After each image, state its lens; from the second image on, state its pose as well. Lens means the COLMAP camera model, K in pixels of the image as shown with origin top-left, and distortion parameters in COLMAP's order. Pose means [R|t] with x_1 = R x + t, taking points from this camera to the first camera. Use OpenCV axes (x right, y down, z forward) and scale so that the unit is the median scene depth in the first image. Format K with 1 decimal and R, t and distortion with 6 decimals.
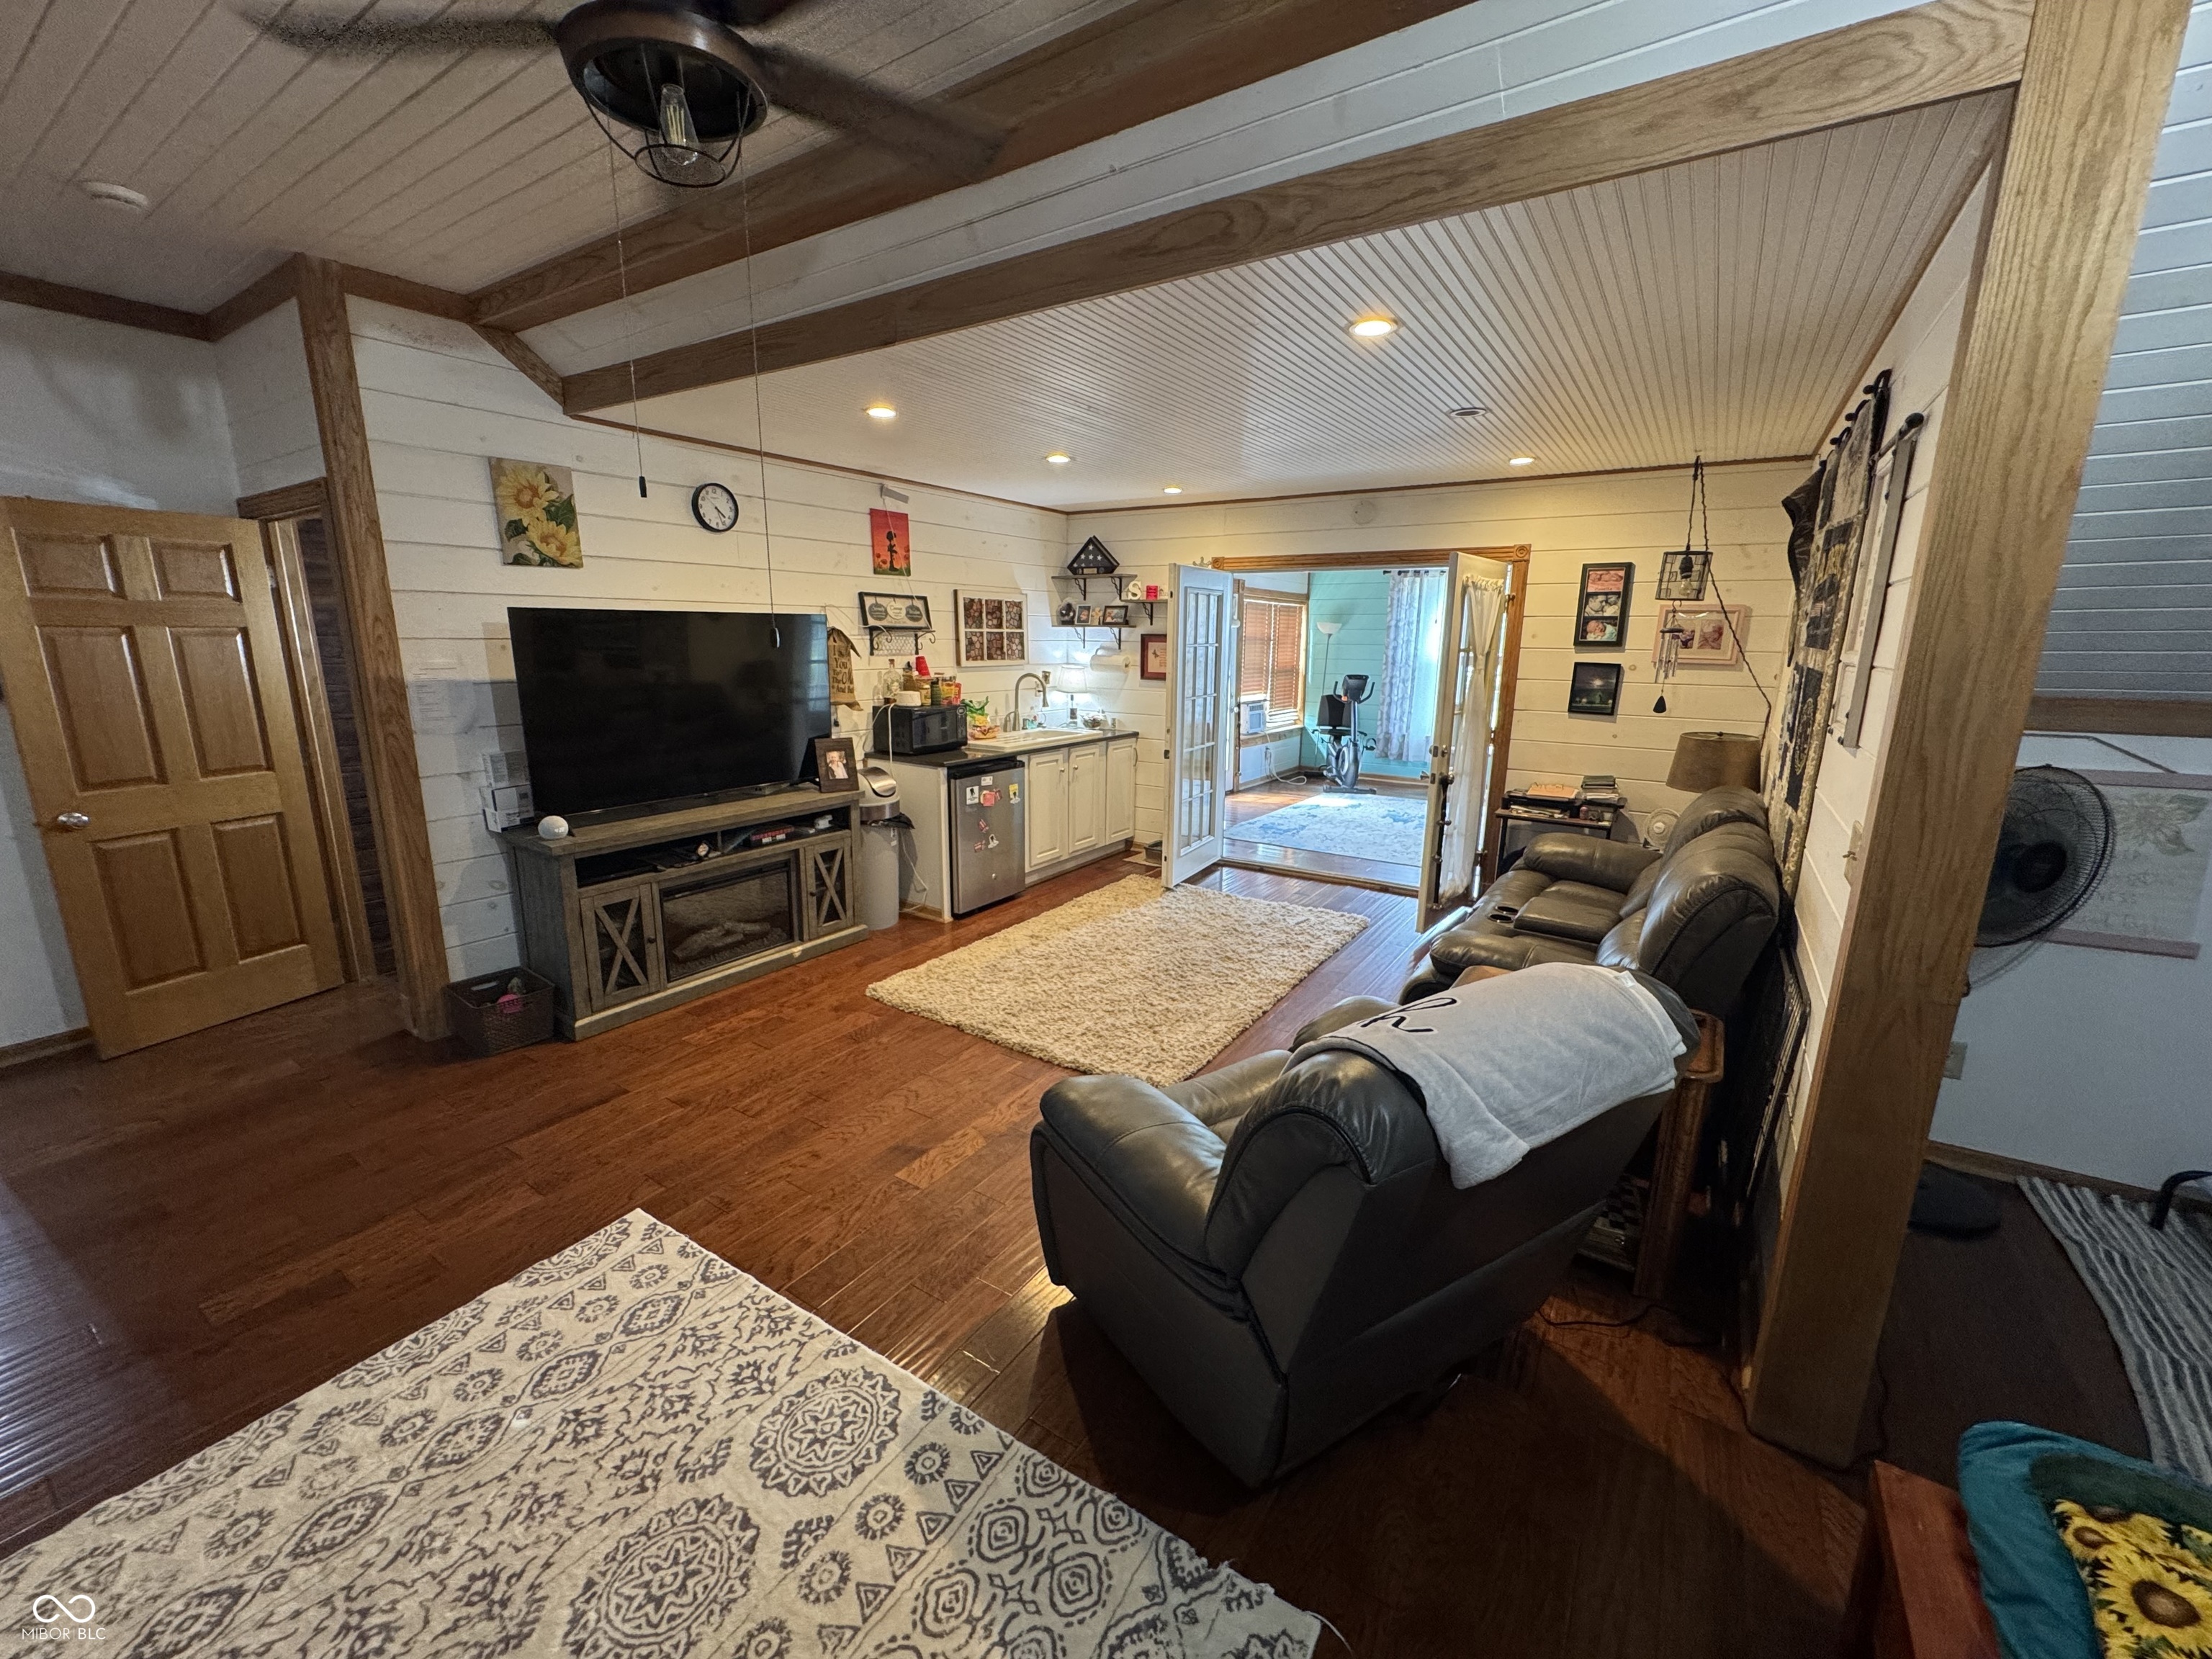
lens RADIAL K [[885.5, 0, 1106.1], [0, 885.5, 825.7], [0, 0, 1]] dist [-0.001807, 0.000517]
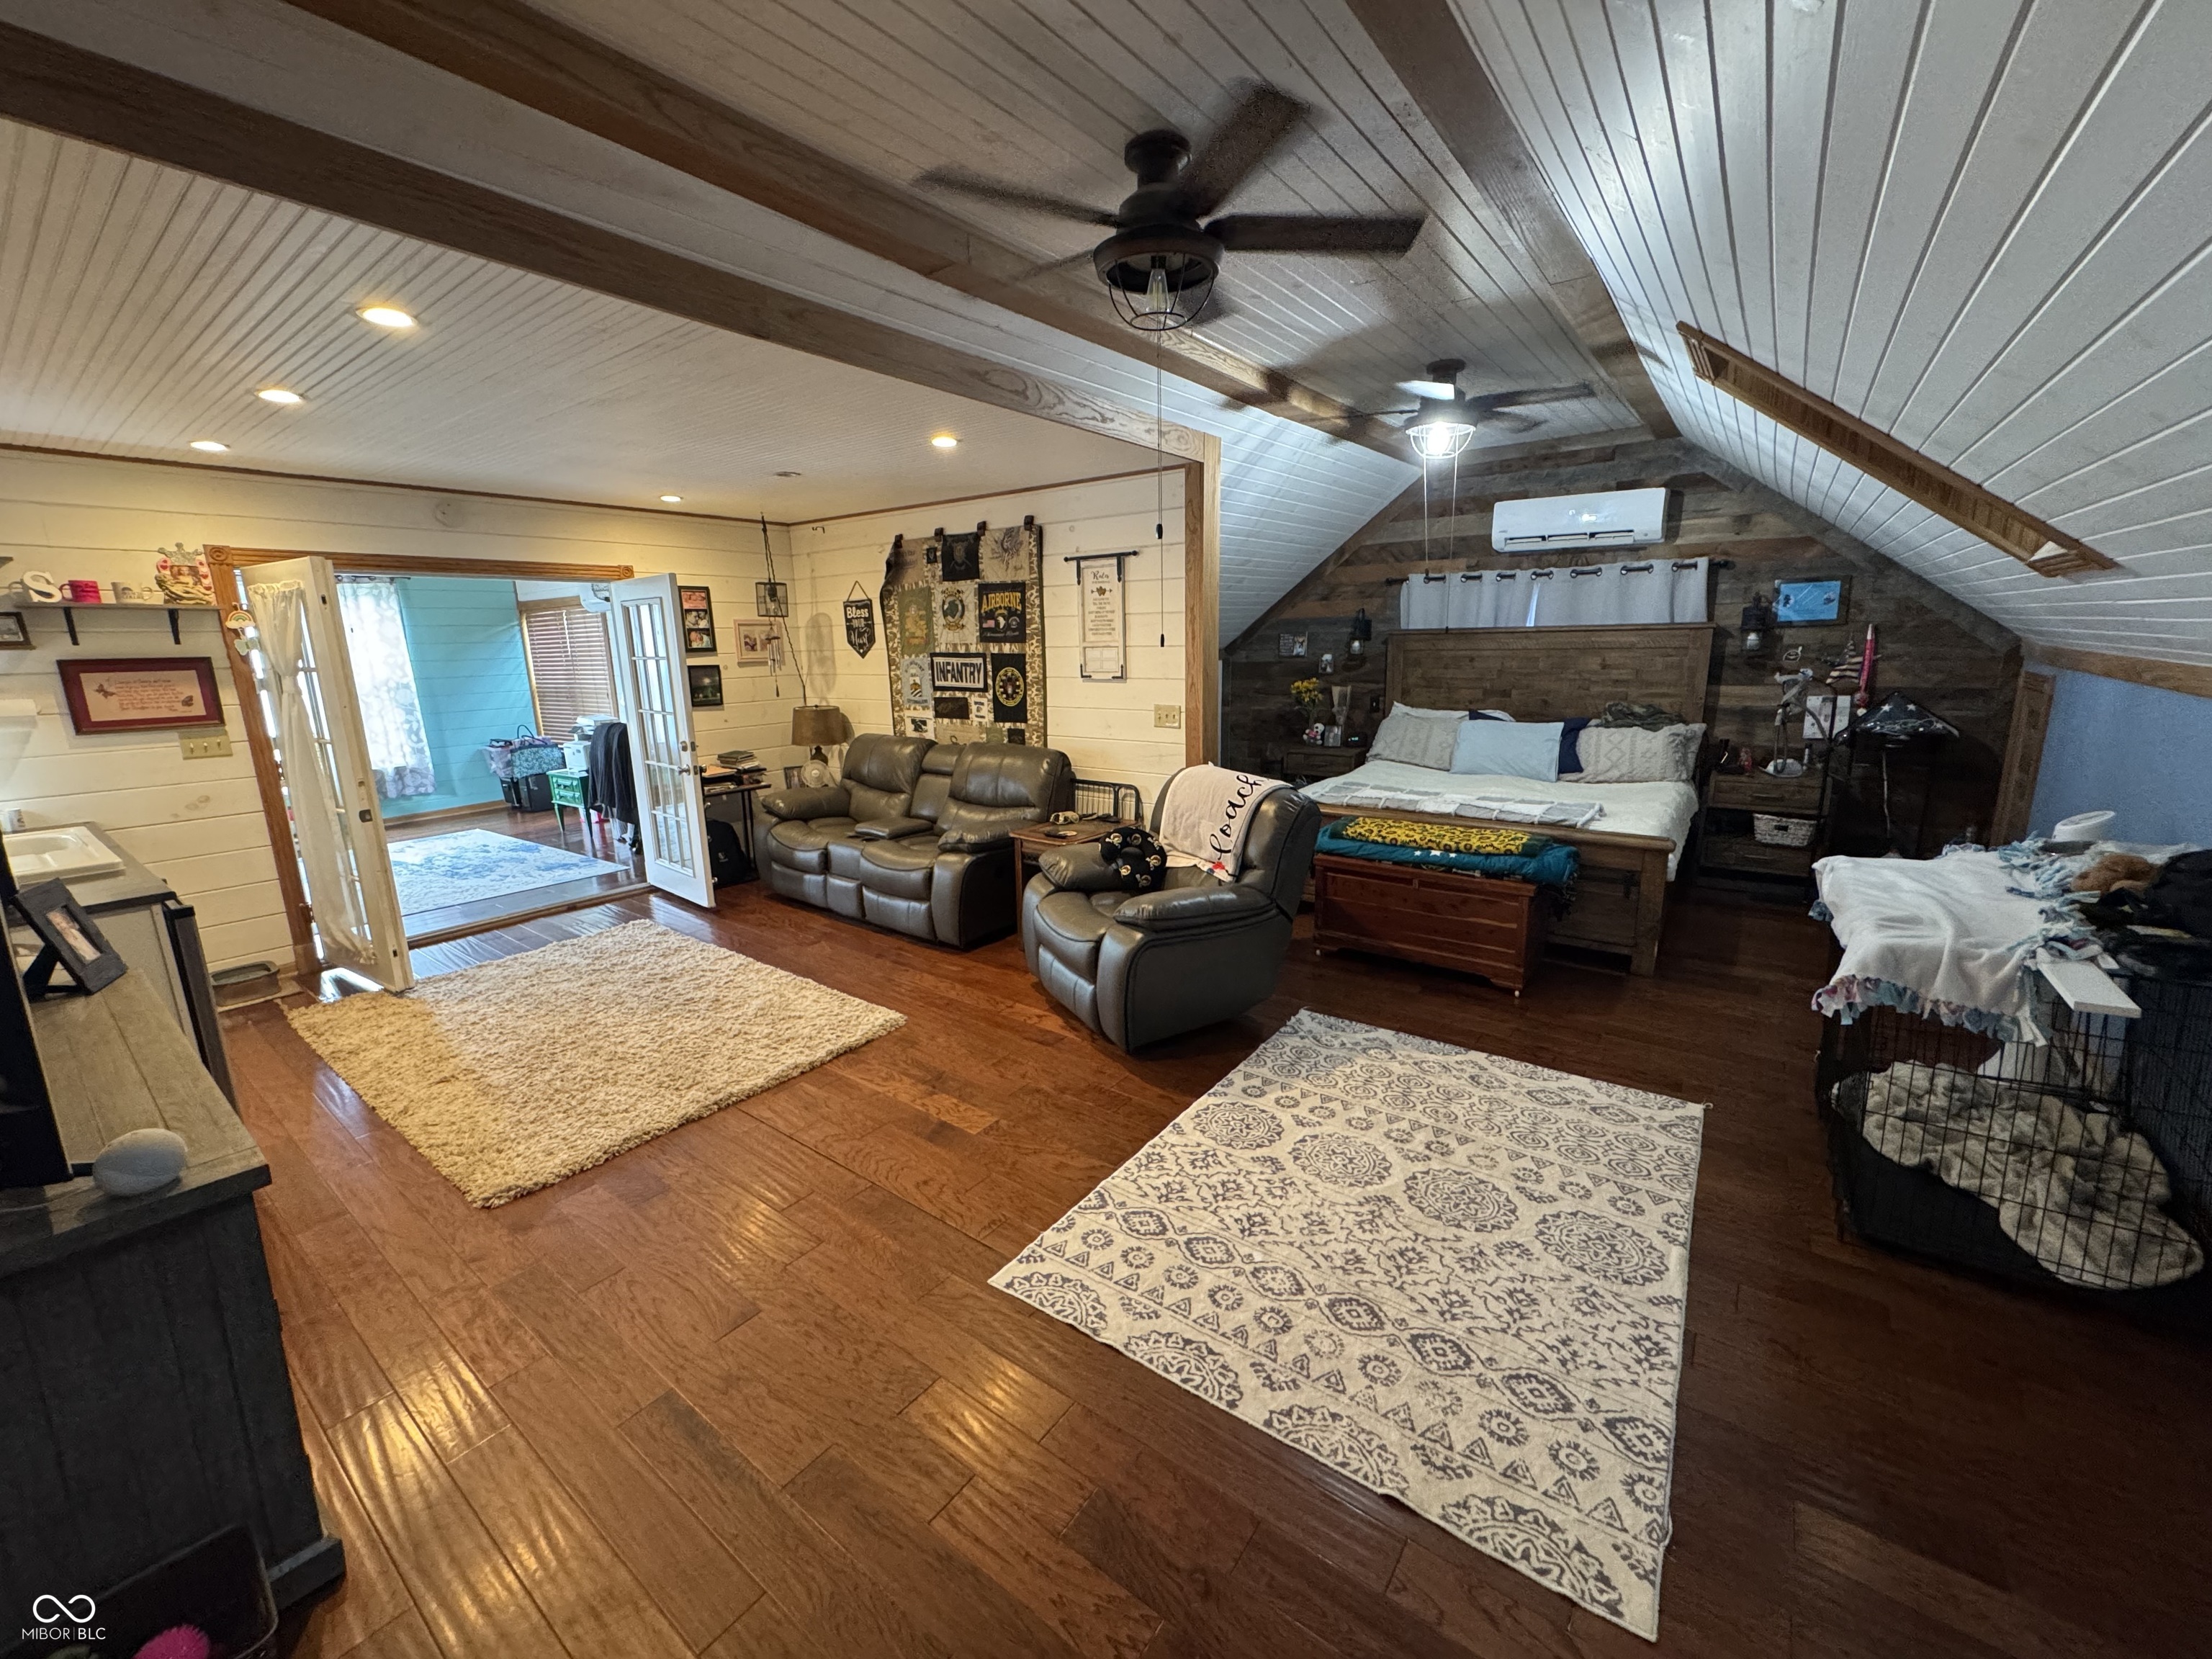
lens RADIAL K [[885.5, 0, 1101.2], [0, 885.5, 828.5], [0, 0, 1]] dist [-0.001807, 0.000517]
pose [[0.056891, -0.221933, 0.973401, -0.849048], [0.233108, 0.950984, 0.203198, -0.107096], [-0.970785, 0.215348, 0.105837, 0.452563]]
